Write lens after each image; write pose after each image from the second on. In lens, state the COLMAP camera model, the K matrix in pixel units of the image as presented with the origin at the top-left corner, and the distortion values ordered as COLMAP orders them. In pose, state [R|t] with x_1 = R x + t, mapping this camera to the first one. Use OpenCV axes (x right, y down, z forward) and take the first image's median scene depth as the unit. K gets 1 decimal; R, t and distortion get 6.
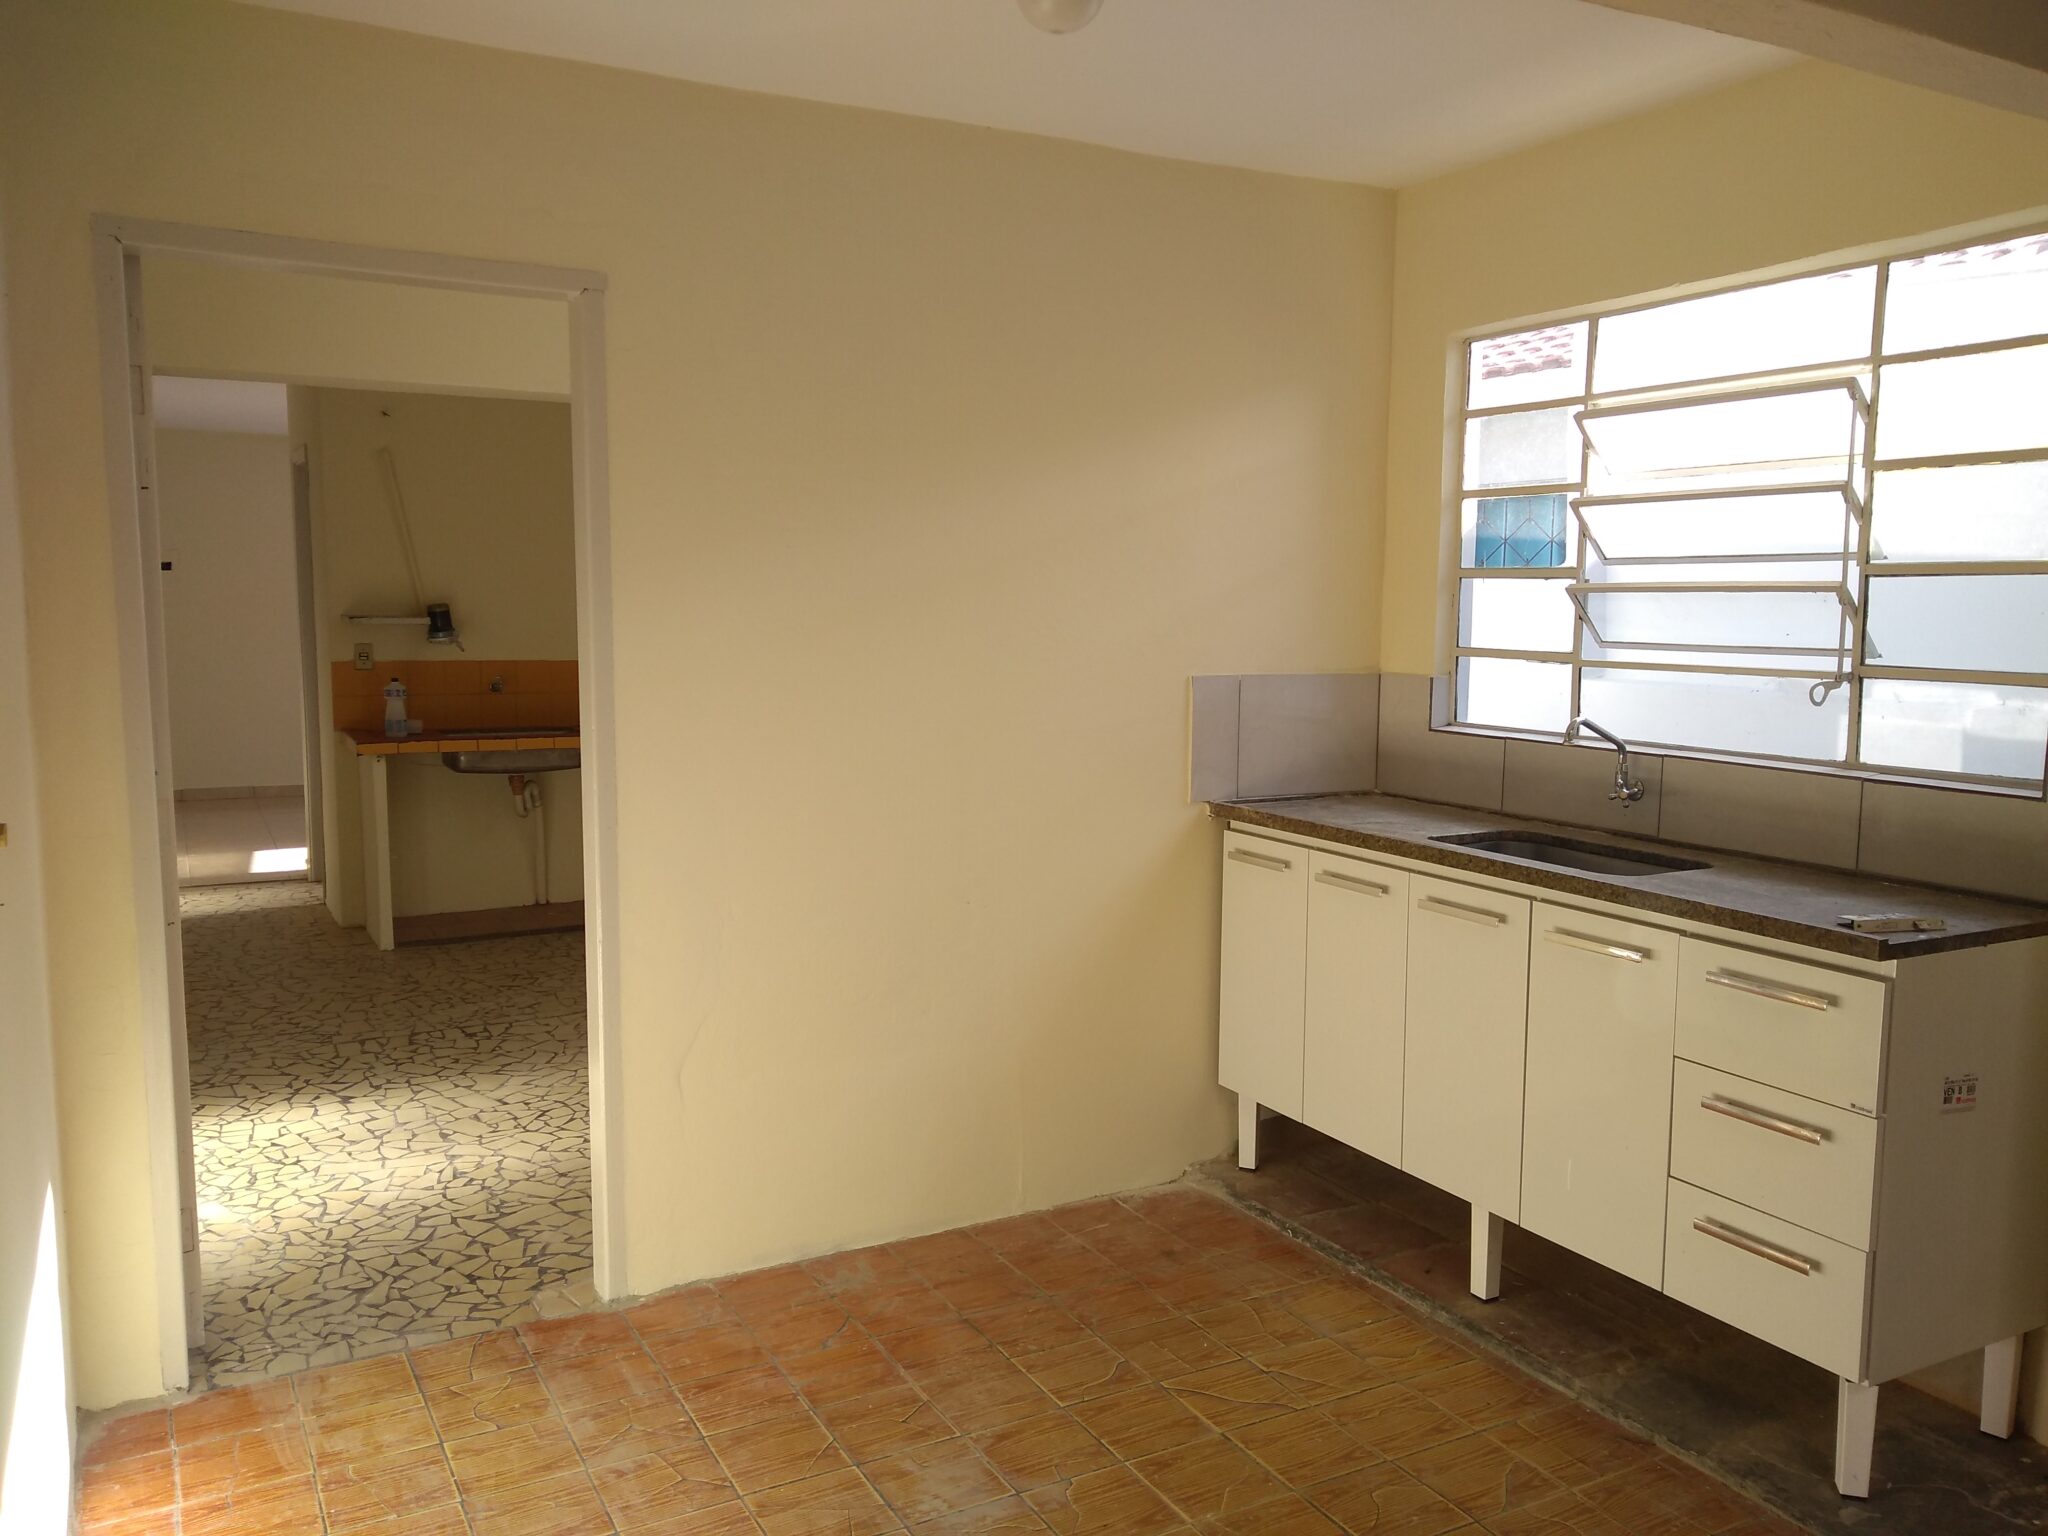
lens RADIAL K [[1580.2, 0, 1016.2], [0, 1580.2, 774.7], [0, 0, 1]] dist [0.057031, -0.096240]
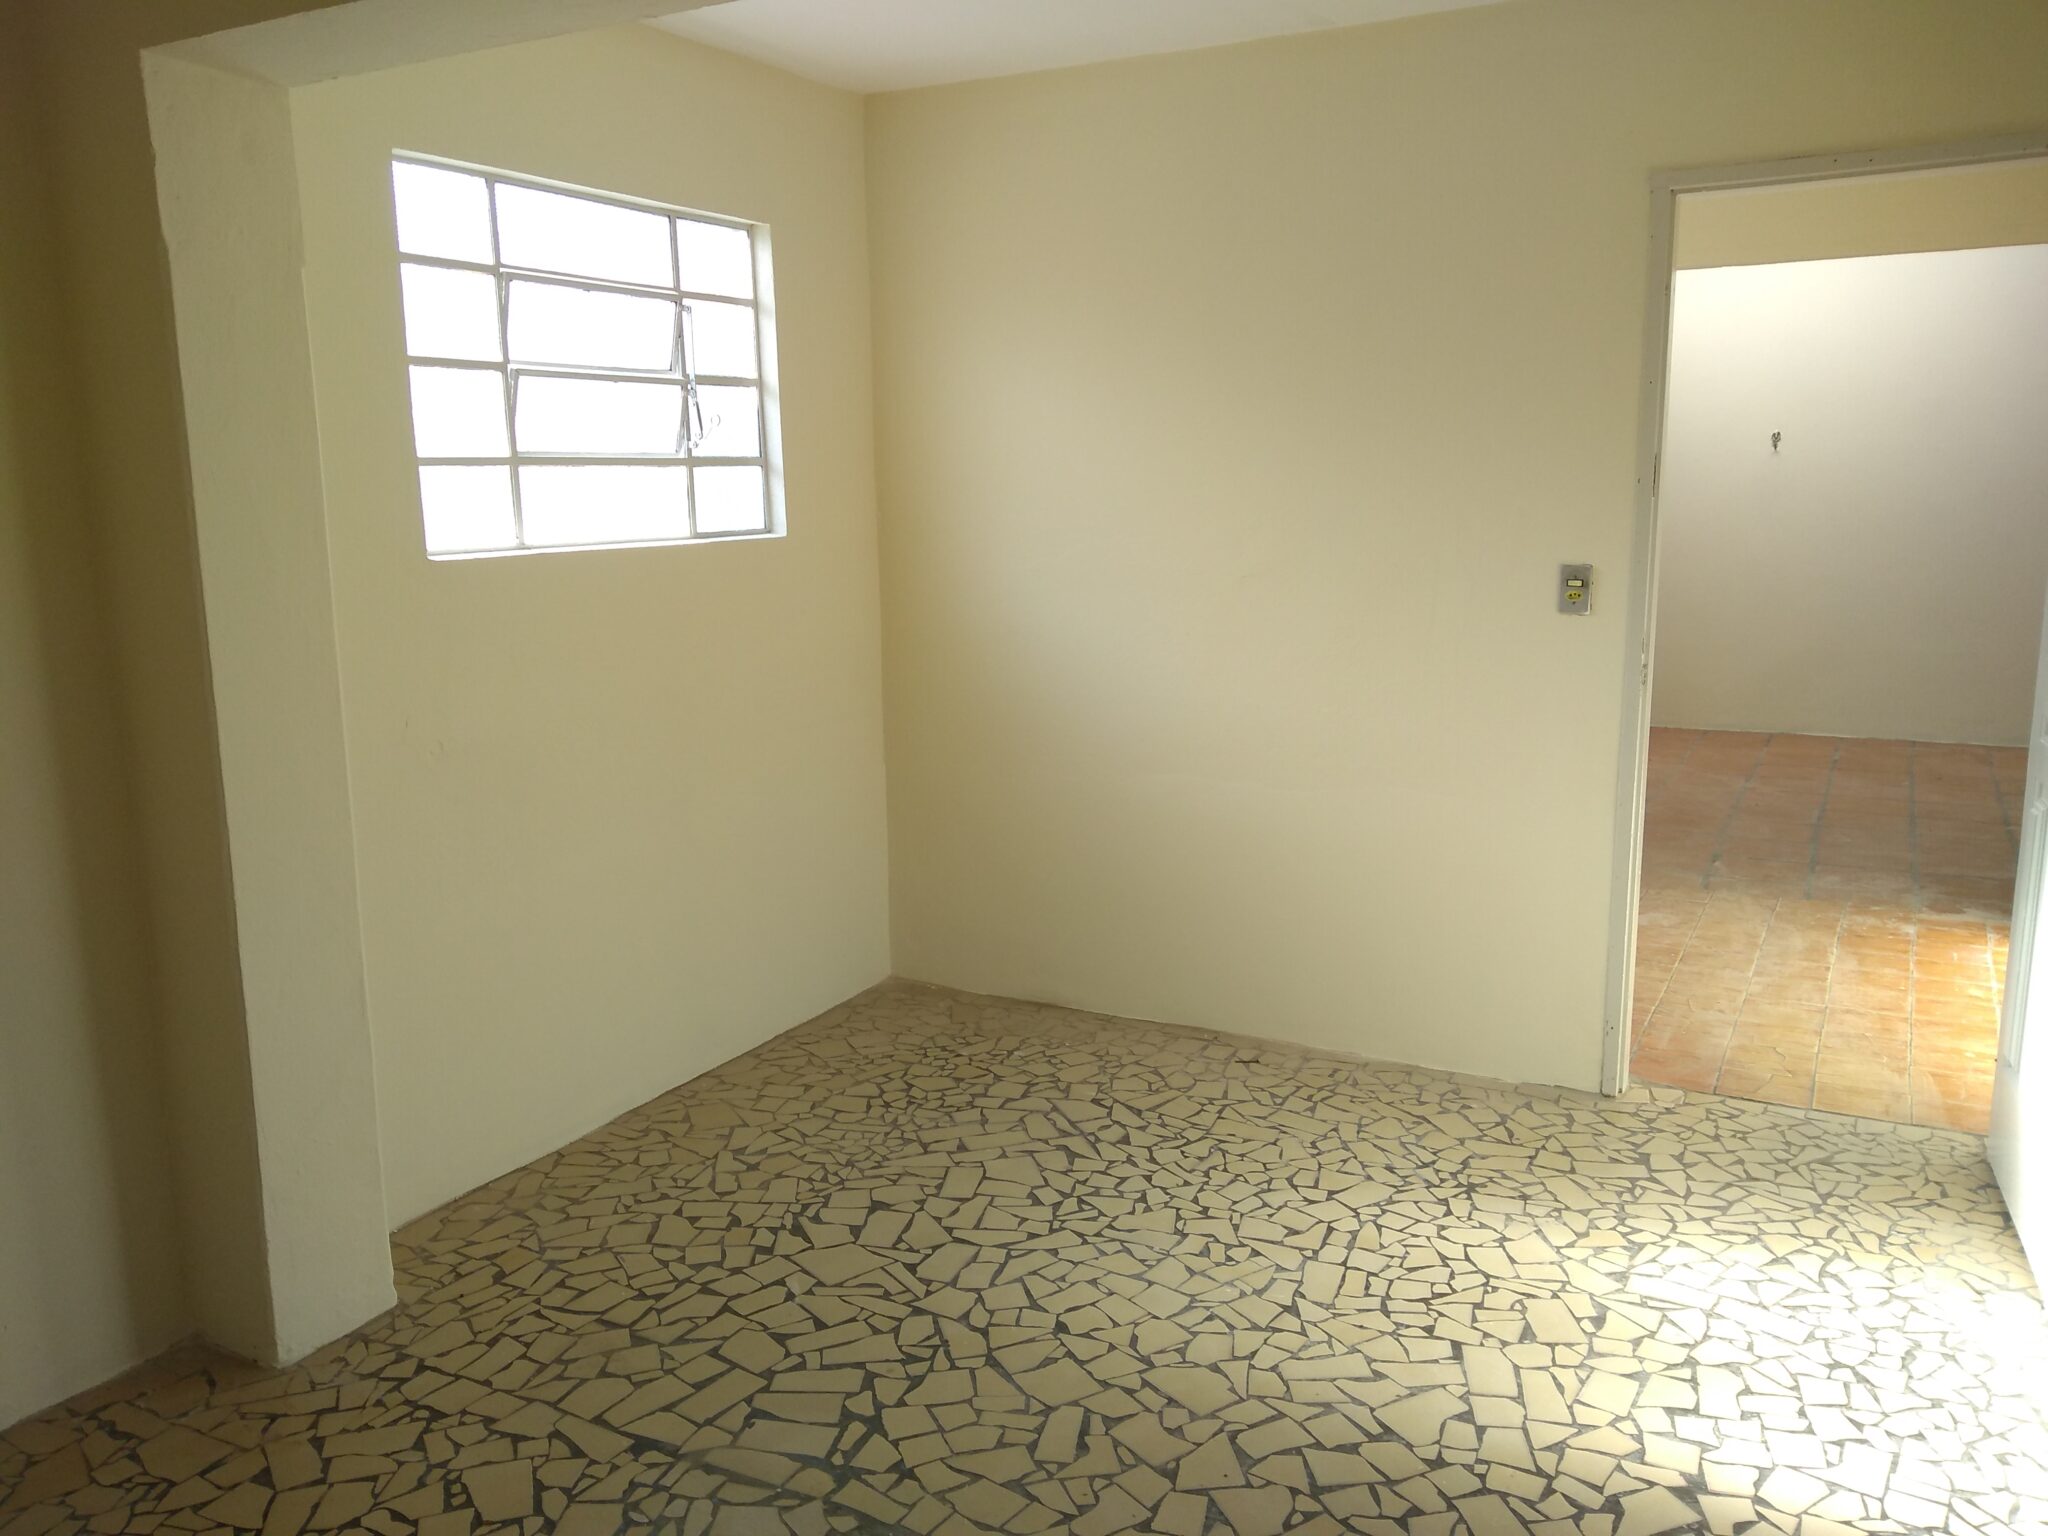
lens RADIAL K [[1657.2, 0, 988.5], [0, 1657.2, 772.4], [0, 0, 1]] dist [-0.001340, -0.010427]
pose [[-0.534341, -0.146547, 0.832469, -0.691418], [0.114917, 0.963118, 0.243308, -0.162155], [-0.837421, 0.225674, -0.497792, 1.370302]]
